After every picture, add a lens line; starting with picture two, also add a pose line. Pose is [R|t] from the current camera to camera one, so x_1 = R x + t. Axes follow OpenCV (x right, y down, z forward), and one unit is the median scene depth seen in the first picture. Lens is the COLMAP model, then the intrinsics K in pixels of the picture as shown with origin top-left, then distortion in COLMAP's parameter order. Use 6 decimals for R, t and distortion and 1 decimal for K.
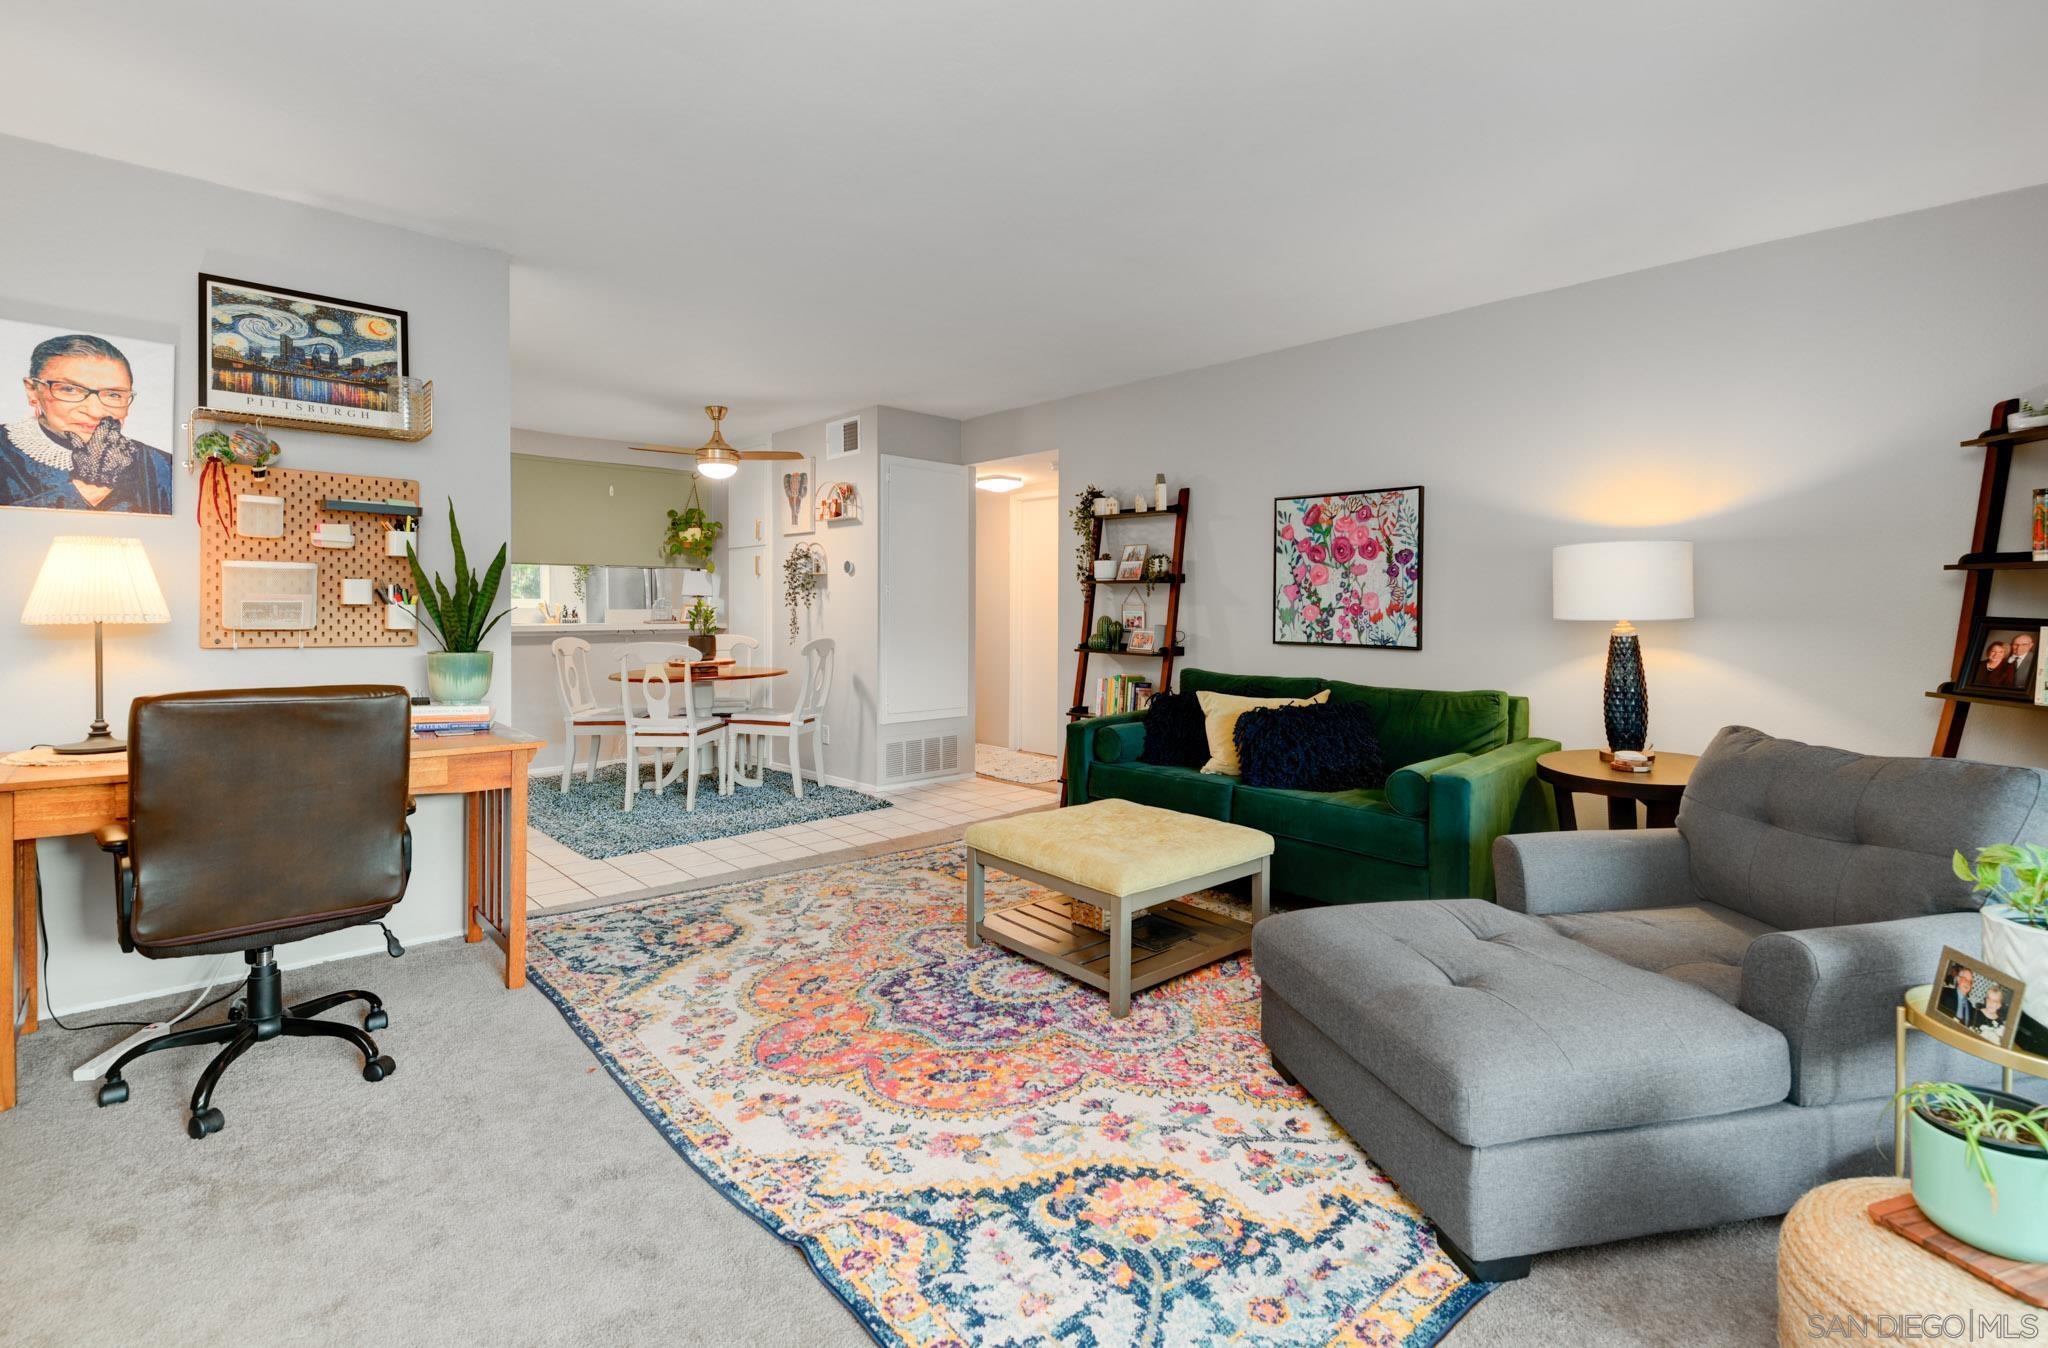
lens RADIAL K [[915.6, 0, 971.4], [0, 915.6, 611.8], [0, 0, 1]] dist [0.000587, -0.008100]
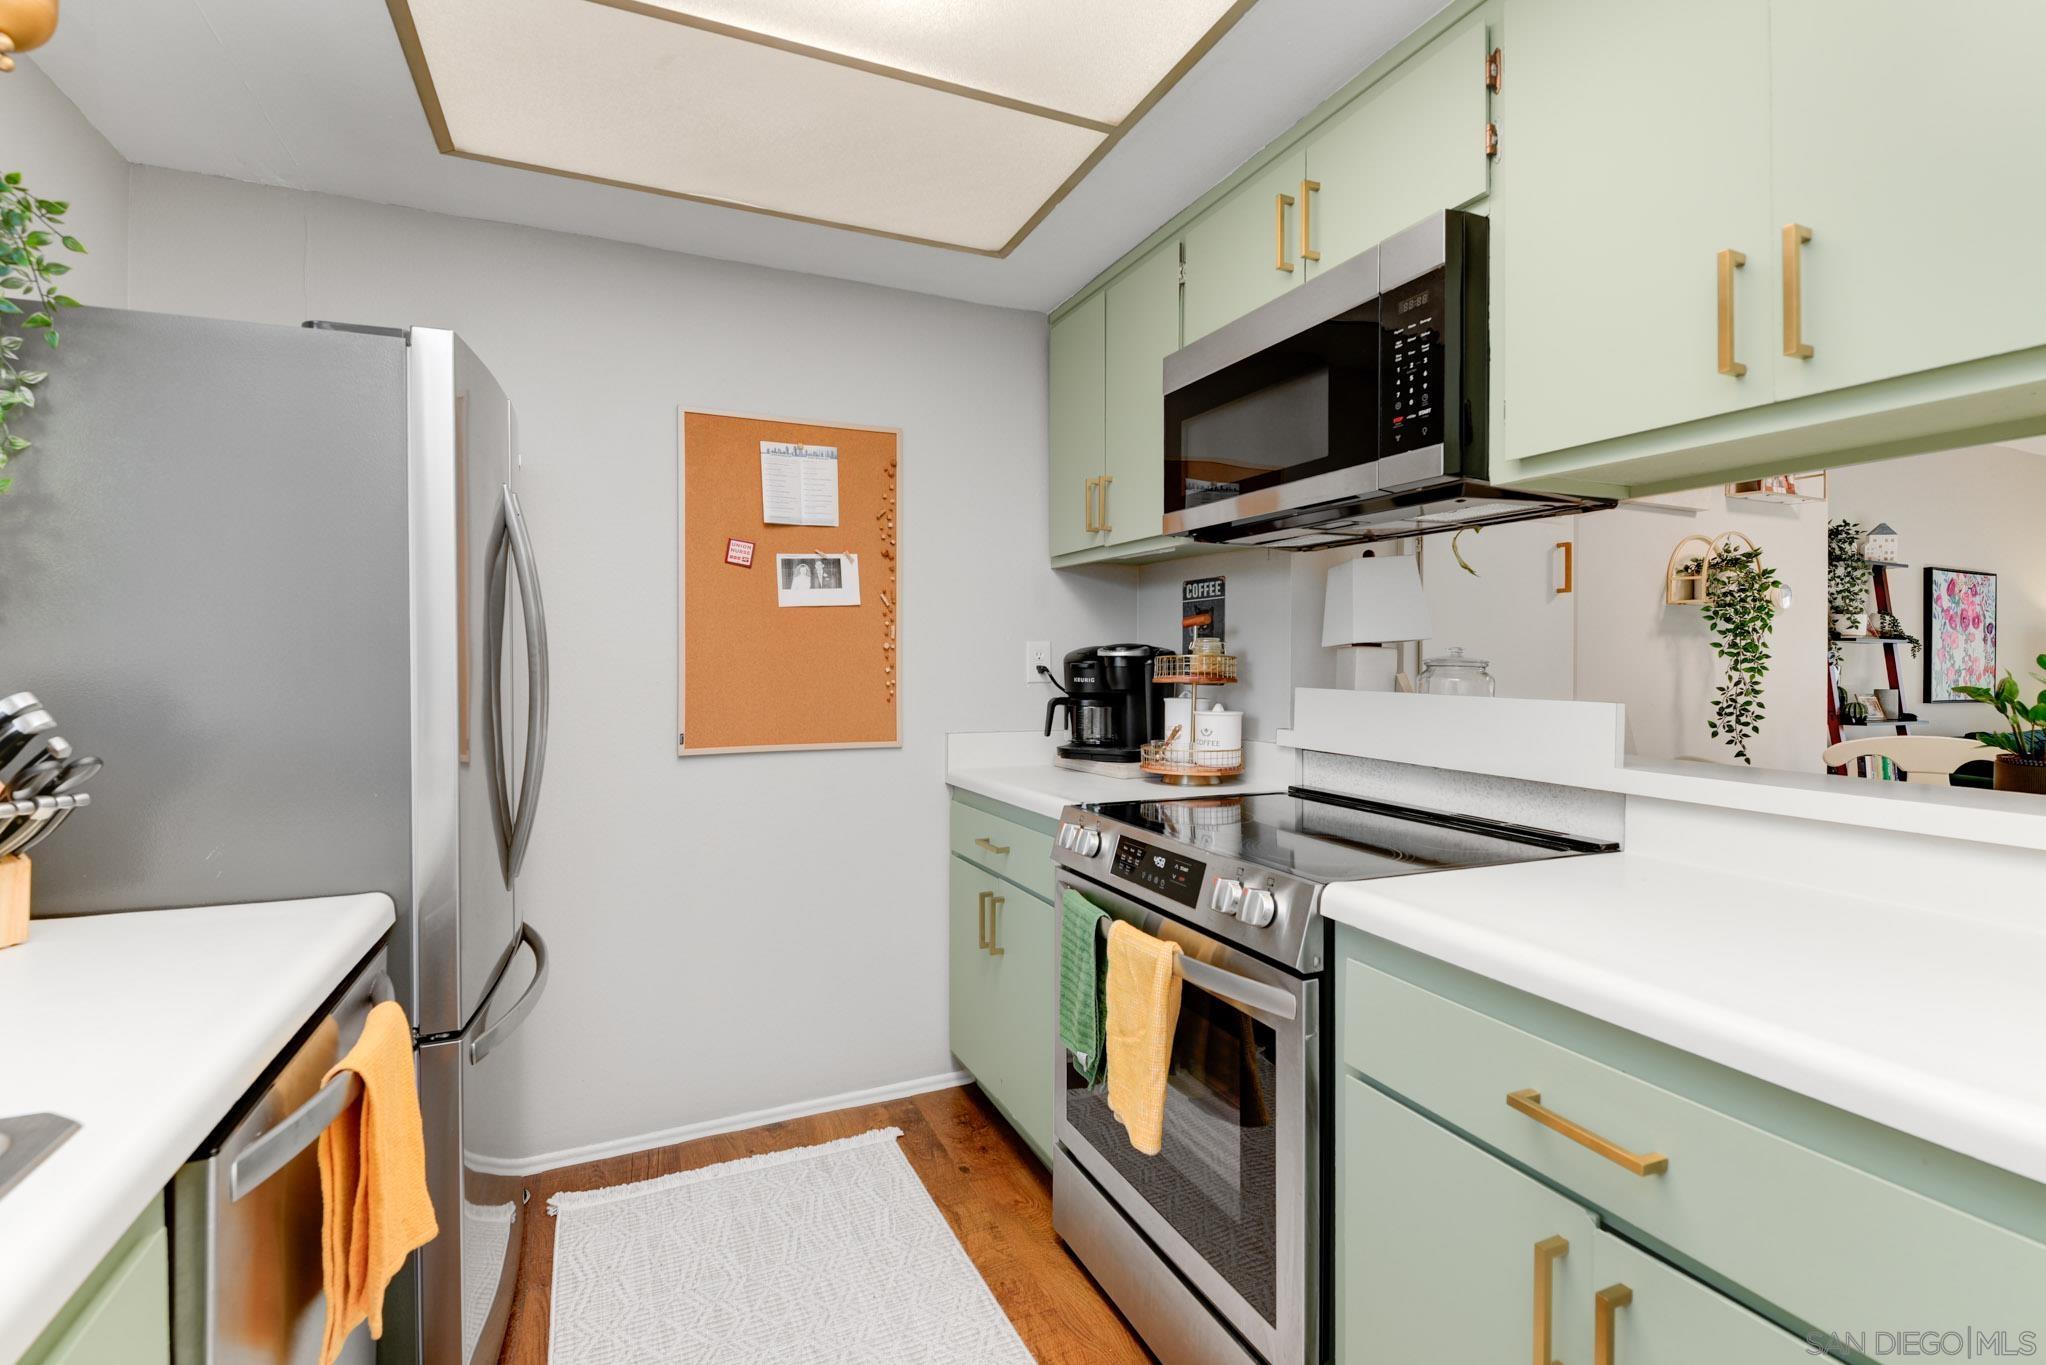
lens RADIAL K [[925.5, 0, 1083.0], [0, 925.5, 664.6], [0, 0, 1]] dist [0.003256, -0.009111]
pose [[0.293617, -0.009812, 0.955873, -1.576370], [0.004926, 0.999950, 0.008751, -0.037156], [-0.955910, 0.002139, 0.293651, 2.564465]]
